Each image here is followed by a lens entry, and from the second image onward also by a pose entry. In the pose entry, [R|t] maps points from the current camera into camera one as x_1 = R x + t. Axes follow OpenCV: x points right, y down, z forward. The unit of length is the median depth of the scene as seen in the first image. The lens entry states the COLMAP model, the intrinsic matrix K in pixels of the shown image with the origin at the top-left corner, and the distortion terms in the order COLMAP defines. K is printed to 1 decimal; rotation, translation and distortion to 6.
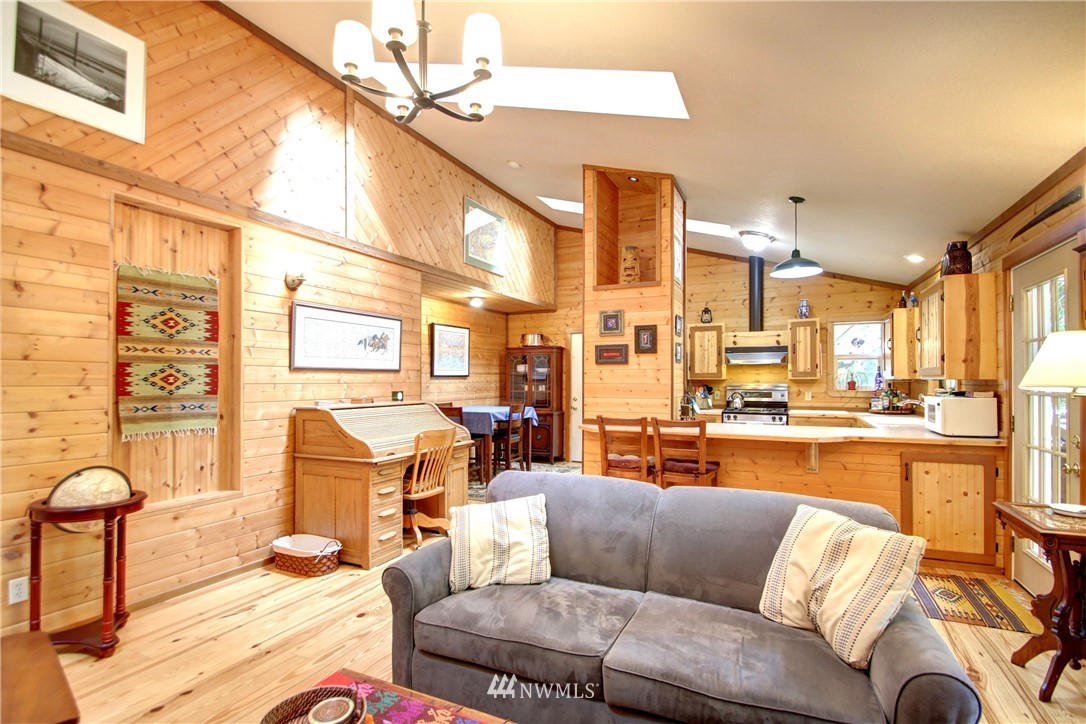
lens RADIAL K [[511.6, 0, 546.1], [0, 511.6, 368.3], [0, 0, 1]] dist [0.007732, -0.011698]
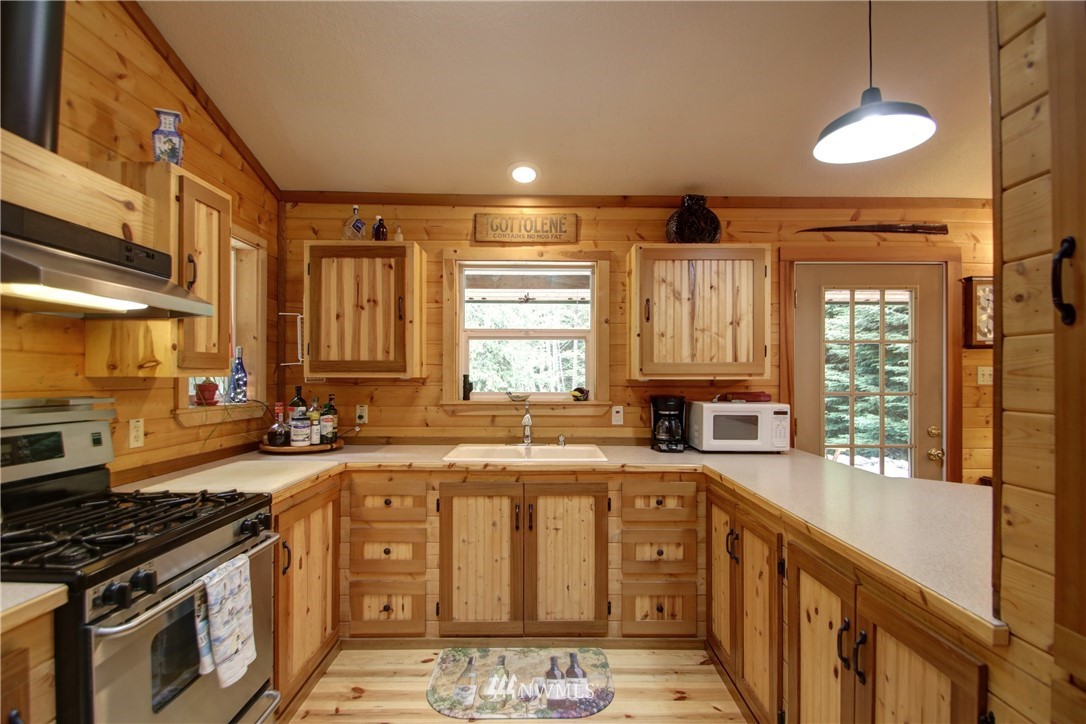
lens RADIAL K [[511.6, 0, 550.5], [0, 511.6, 373.1], [0, 0, 1]] dist [0.007732, -0.011698]
pose [[-0.447095, 0.011602, 0.894411, 0.133884], [-0.014838, 0.999682, -0.020384, 0.021730], [-0.894364, -0.022385, -0.446780, 0.924216]]
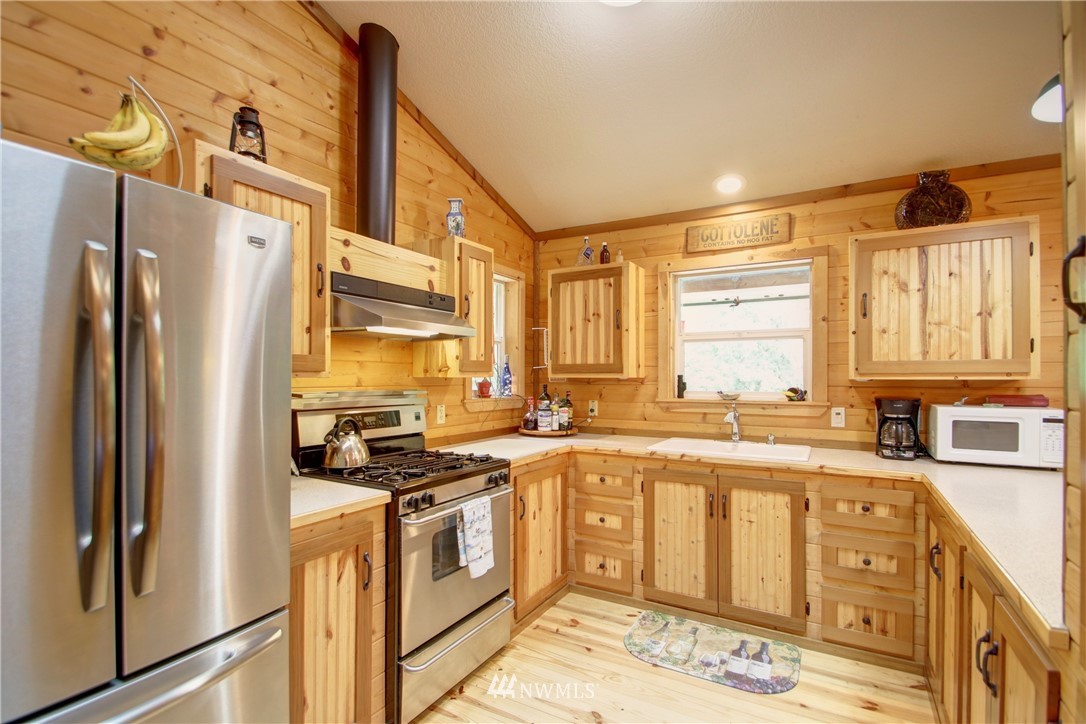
lens RADIAL K [[511.6, 0, 546.5], [0, 511.6, 373.0], [0, 0, 1]] dist [0.007732, -0.011698]
pose [[0.067911, 0.013778, 0.997596, 0.062408], [-0.018167, 0.999756, -0.012571, 0.021560], [-0.997526, -0.017270, 0.068145, 0.882073]]
